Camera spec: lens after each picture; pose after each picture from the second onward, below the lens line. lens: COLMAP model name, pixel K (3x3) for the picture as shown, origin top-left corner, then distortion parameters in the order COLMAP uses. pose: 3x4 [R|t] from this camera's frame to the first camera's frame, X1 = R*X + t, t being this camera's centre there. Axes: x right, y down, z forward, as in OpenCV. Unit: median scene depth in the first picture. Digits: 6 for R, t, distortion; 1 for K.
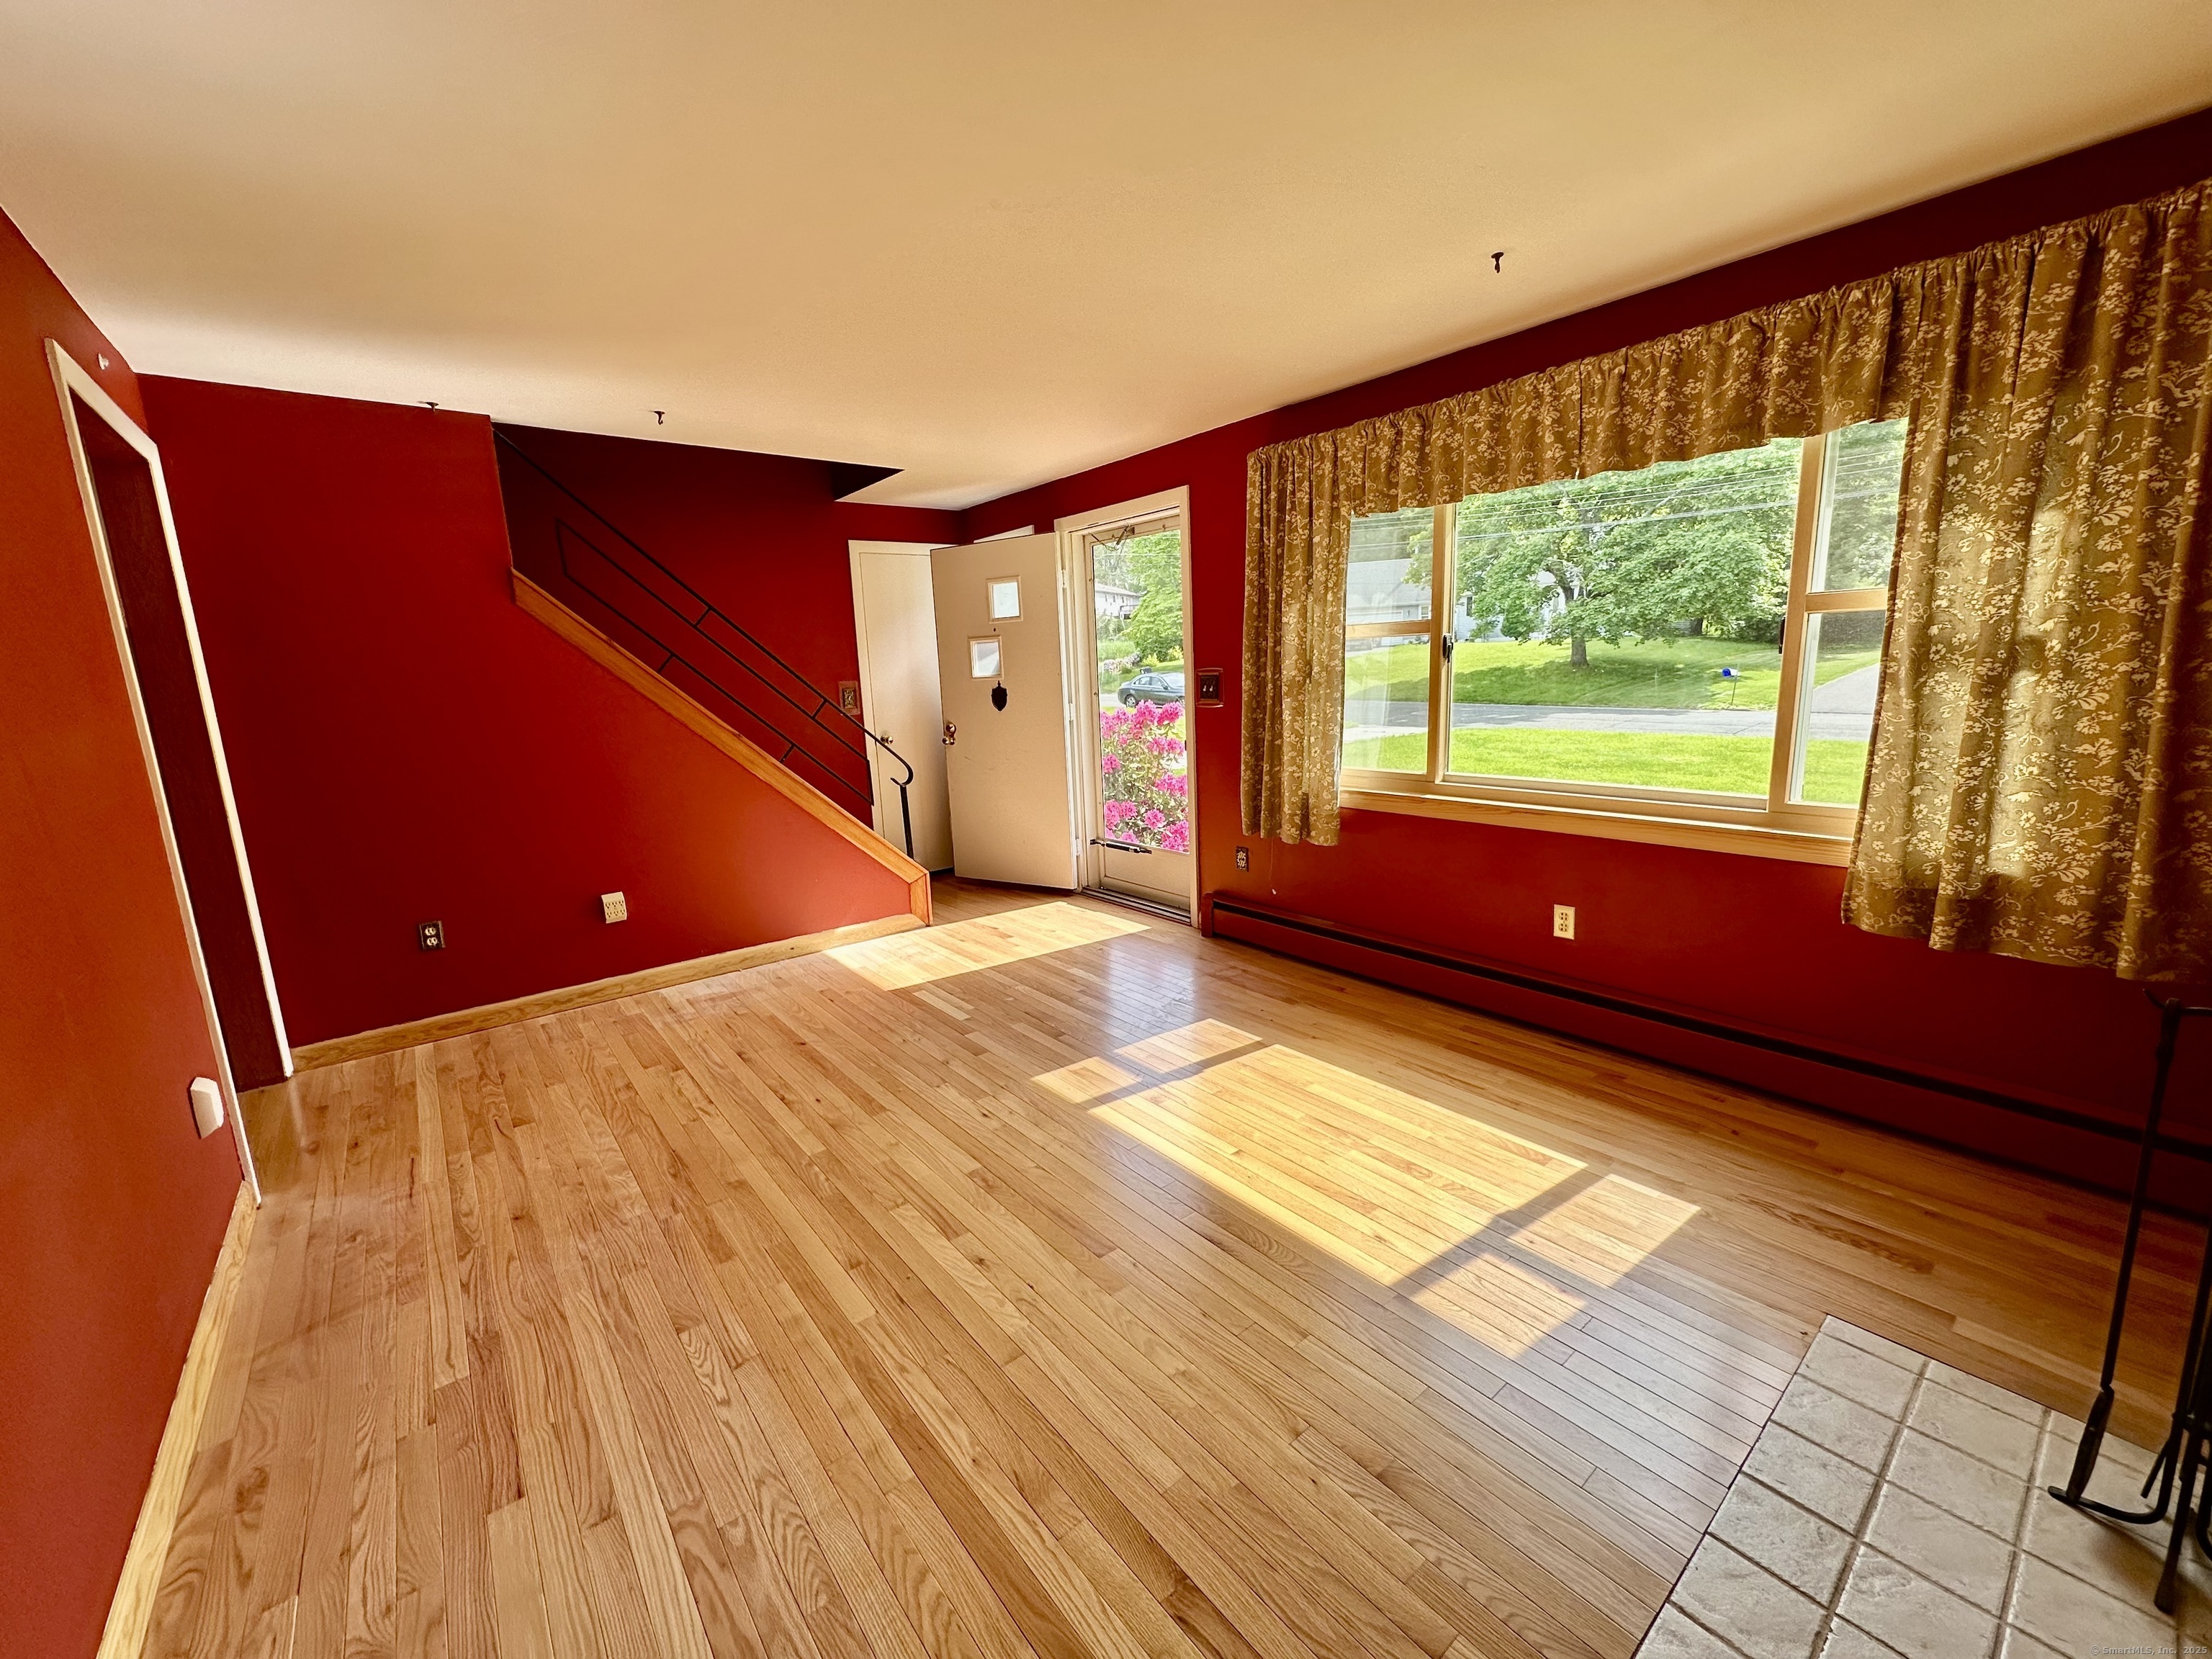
lens RADIAL K [[881.9, 0, 1106.0], [0, 881.9, 831.2], [0, 0, 1]] dist [-0.003995, 0.000766]
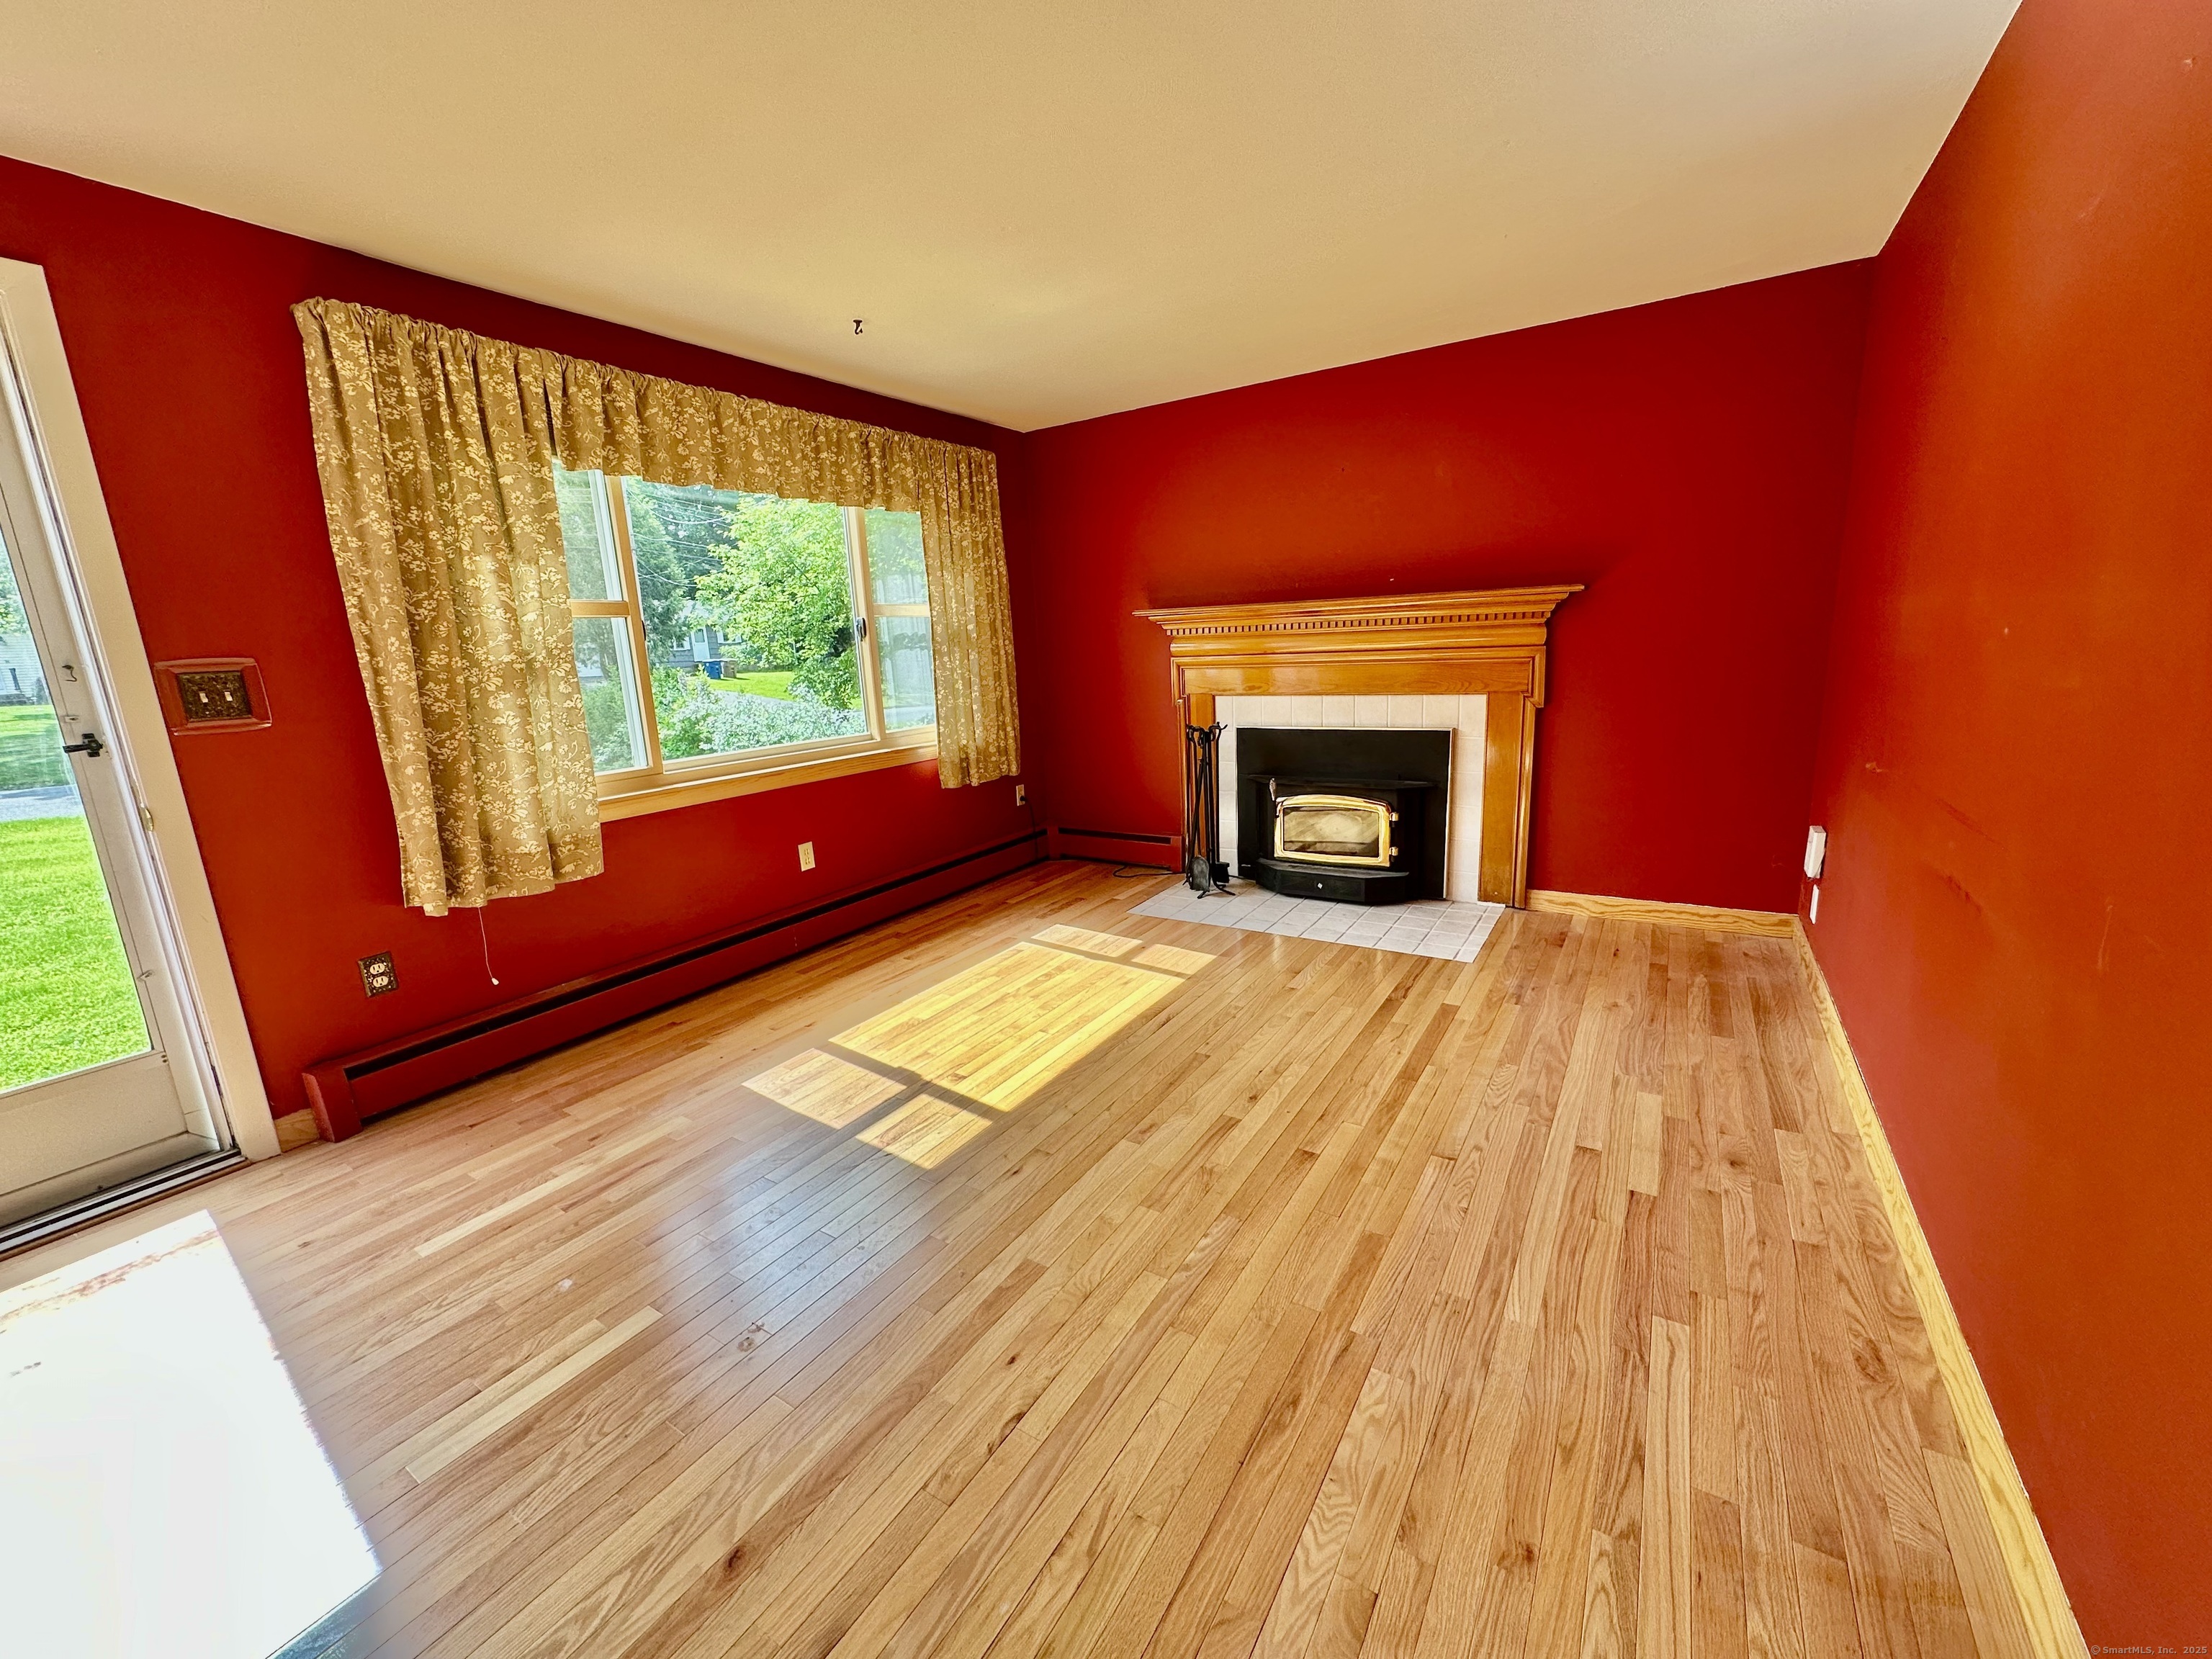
lens RADIAL K [[881.9, 0, 1105.8], [0, 881.9, 828.4], [0, 0, 1]] dist [-0.003995, 0.000766]
pose [[-0.319256, -0.144169, 0.936638, -0.878626], [0.231352, 0.946599, 0.224559, -0.131547], [-0.918995, 0.288385, -0.268854, 1.075022]]
